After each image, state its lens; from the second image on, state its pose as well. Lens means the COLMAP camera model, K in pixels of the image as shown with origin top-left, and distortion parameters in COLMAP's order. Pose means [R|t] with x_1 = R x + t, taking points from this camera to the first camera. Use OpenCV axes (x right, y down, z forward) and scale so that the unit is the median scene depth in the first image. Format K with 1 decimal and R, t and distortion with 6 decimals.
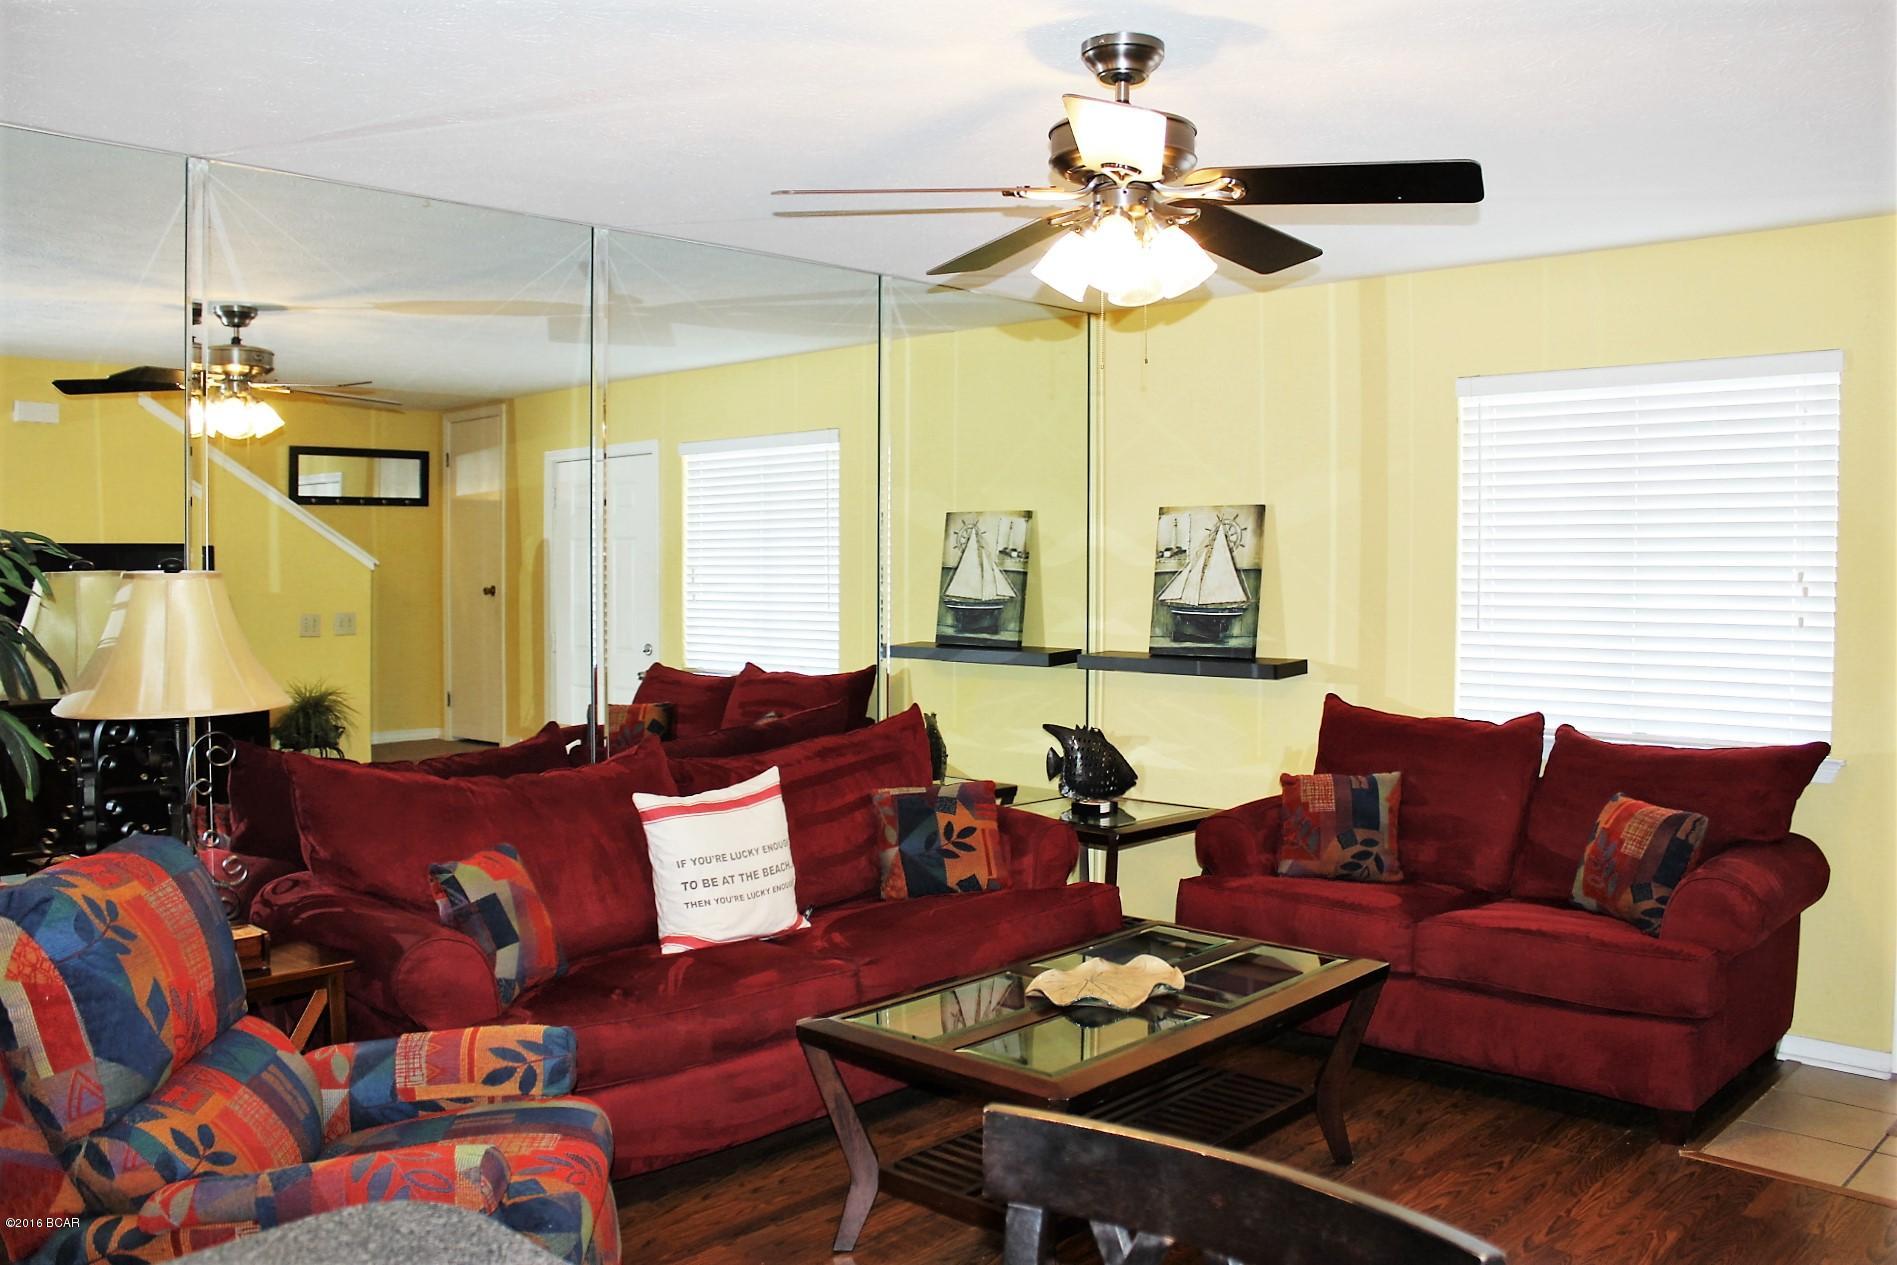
lens RADIAL K [[1610.5, 0, 936.3], [0, 1610.5, 624.7], [0, 0, 1]] dist [-0.151626, 0.139958]
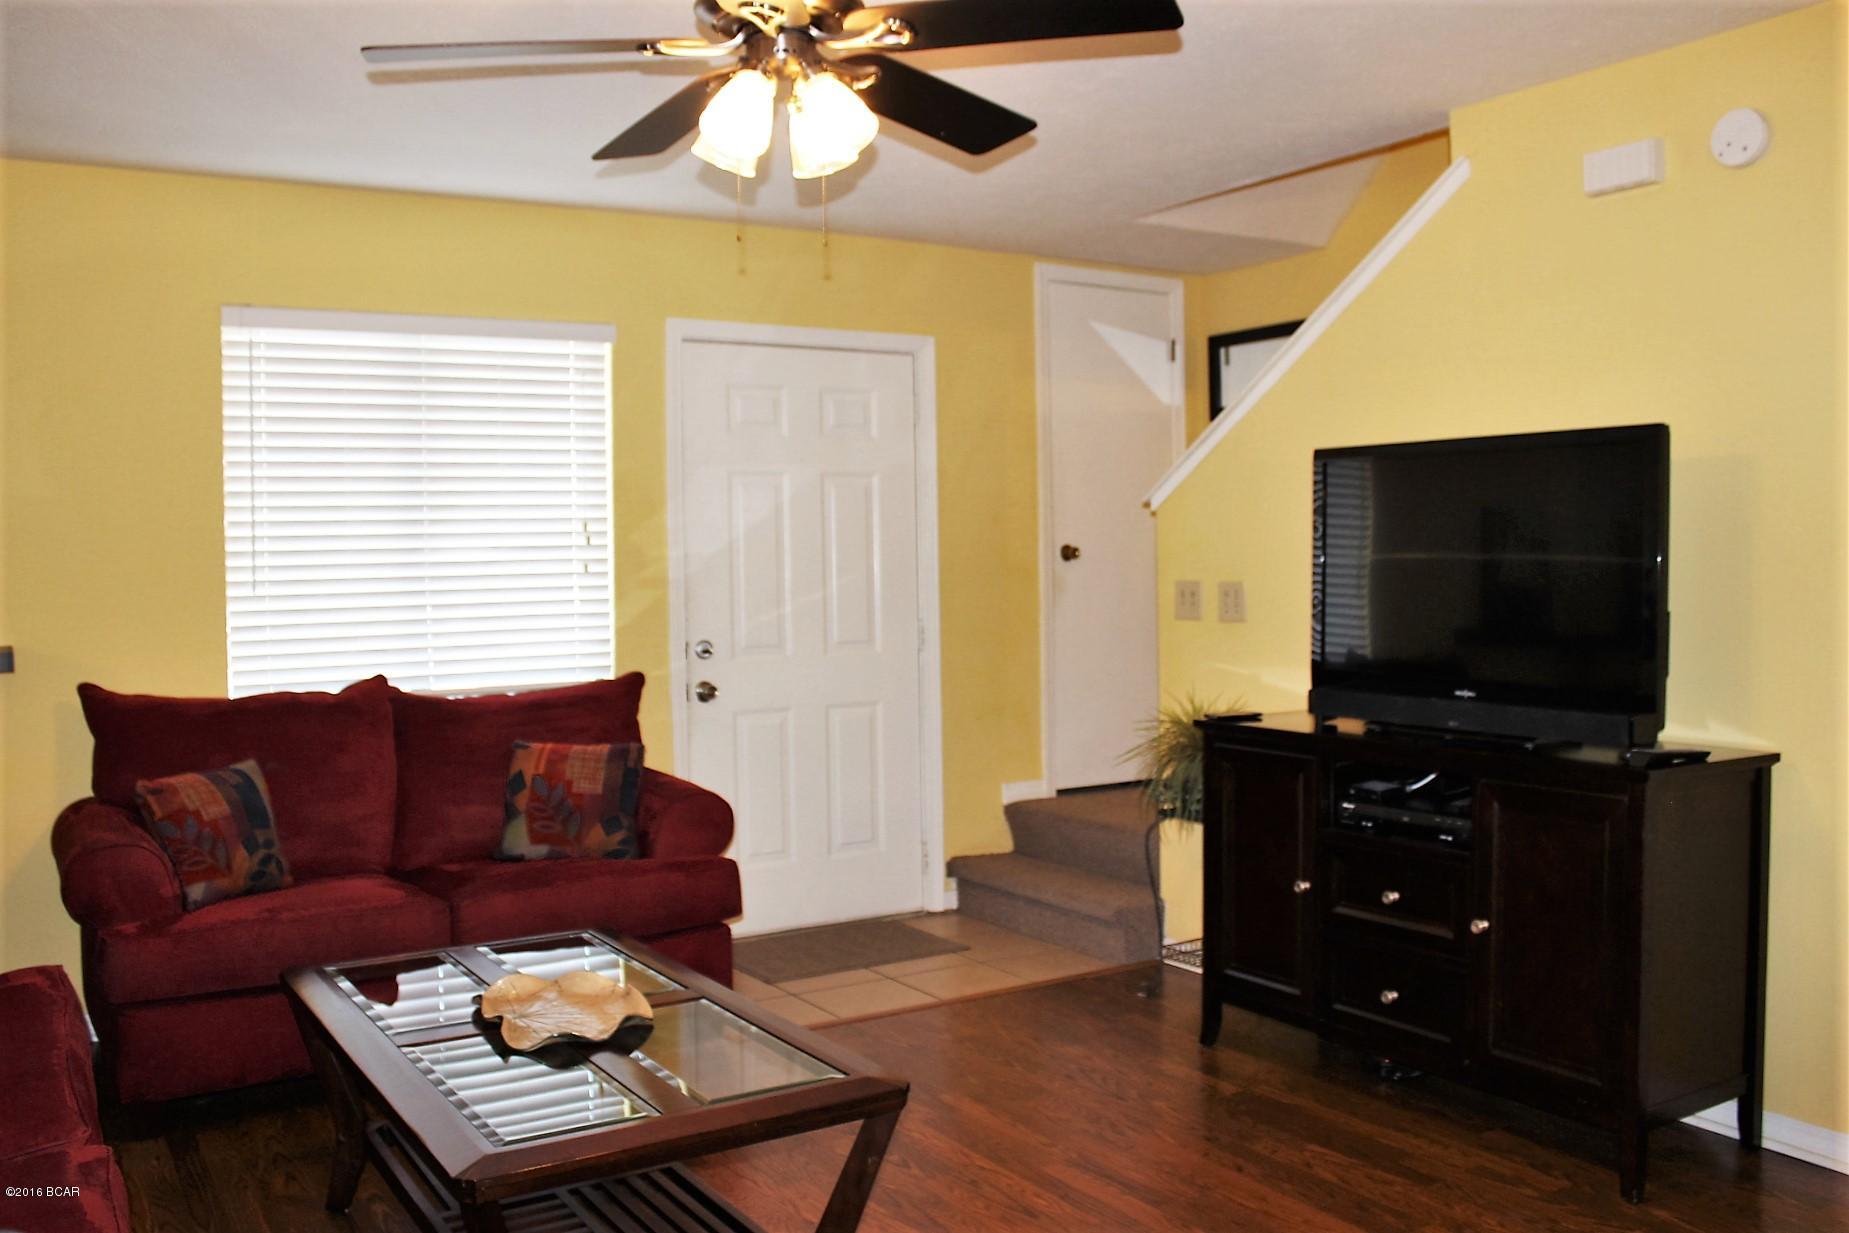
lens RADIAL K [[1569.7, 0, 912.6], [0, 1569.7, 608.9], [0, 0, 1]] dist [-0.151626, 0.139958]
pose [[0.267518, -0.041562, 0.962656, -0.351320], [0.051587, 0.998254, 0.028764, 0.005954], [-0.962171, 0.041966, 0.269195, 0.380431]]
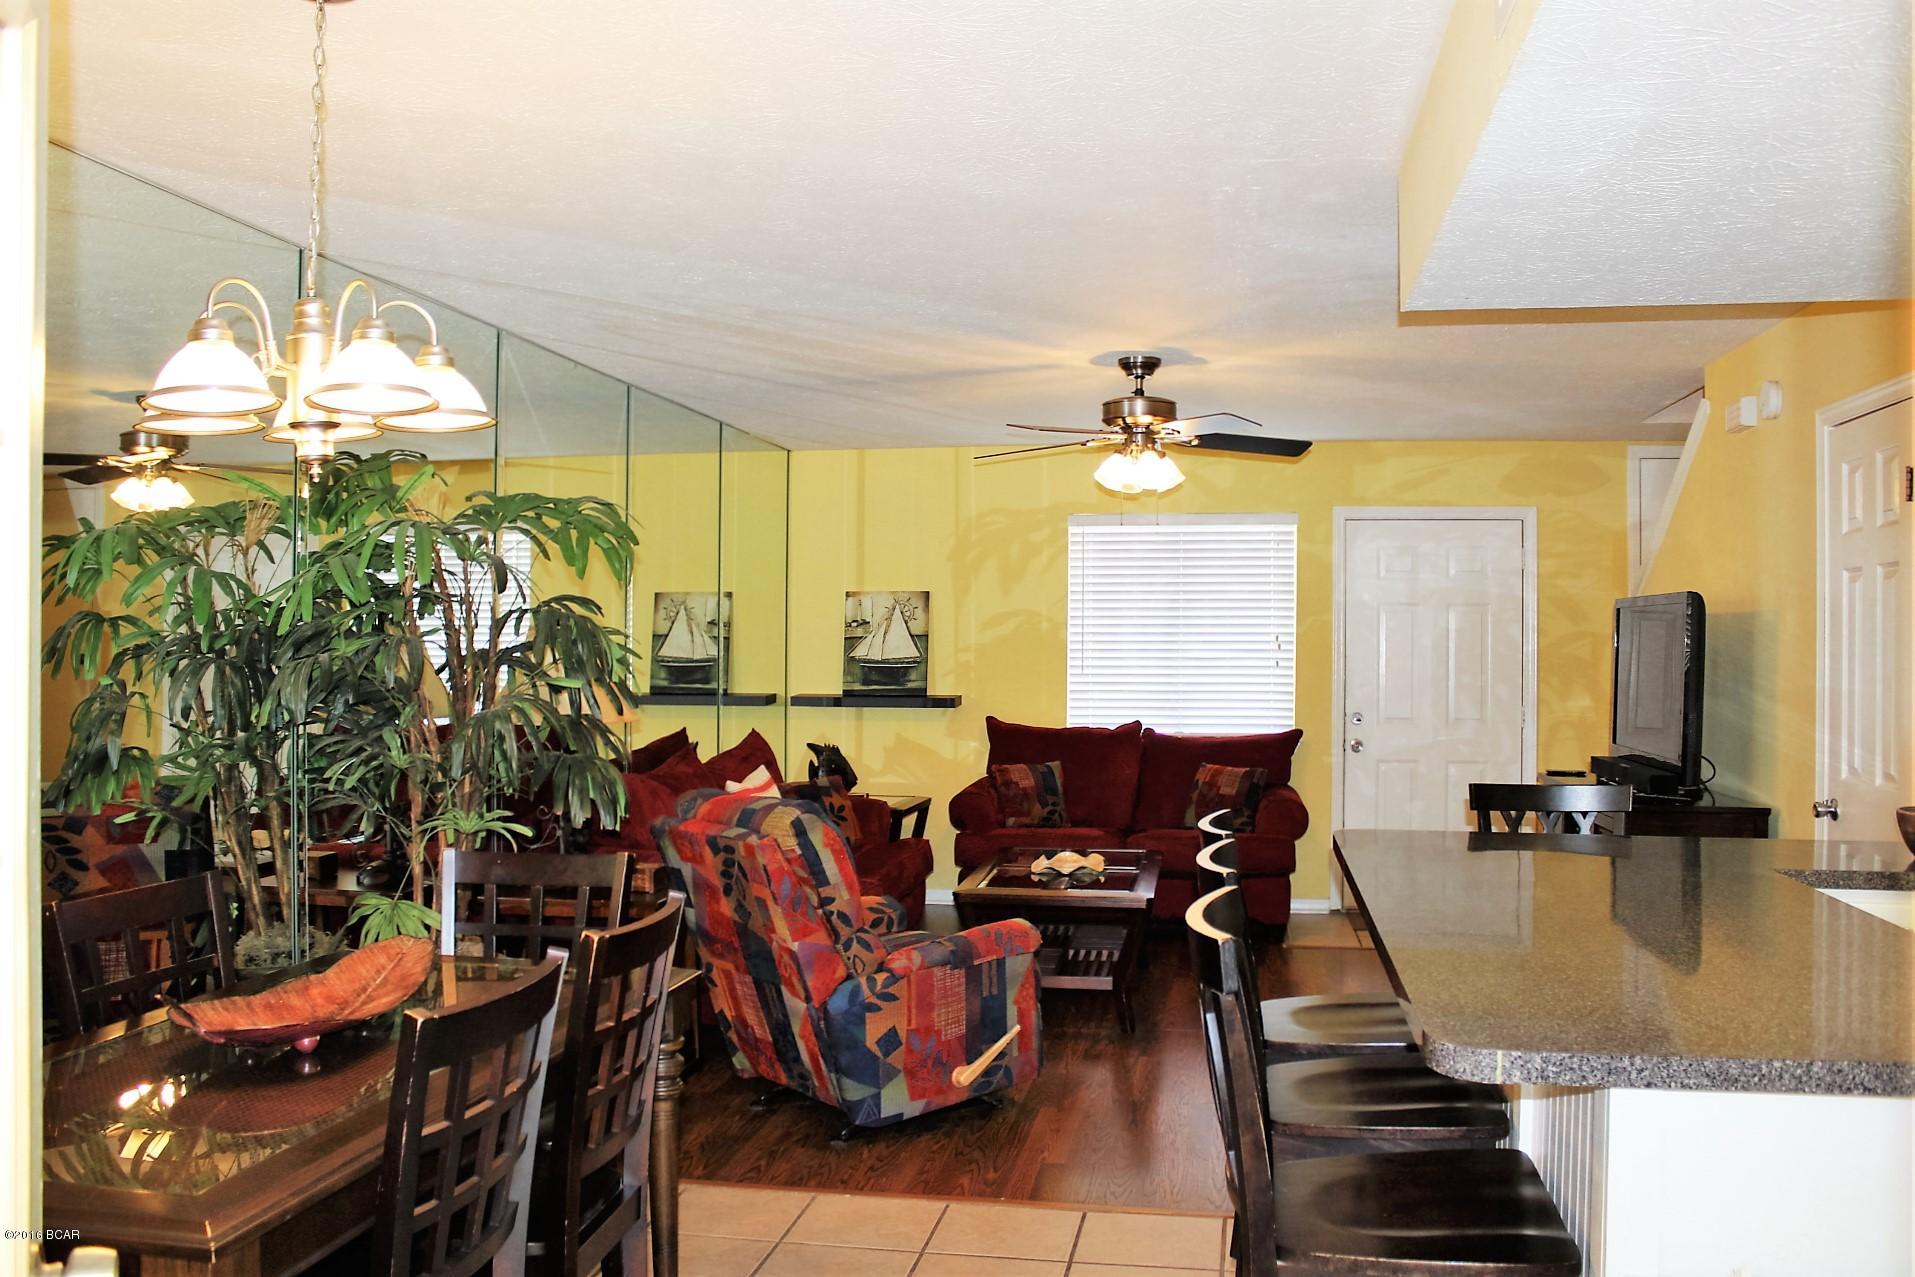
lens RADIAL K [[1625.8, 0, 945.2], [0, 1625.8, 630.6], [0, 0, 1]] dist [-0.151626, 0.139958]
pose [[0.842192, 0.005538, 0.539150, -0.598003], [0.018693, 0.999046, -0.039462, 0.021010], [-0.538854, 0.043312, 0.841285, -0.274486]]
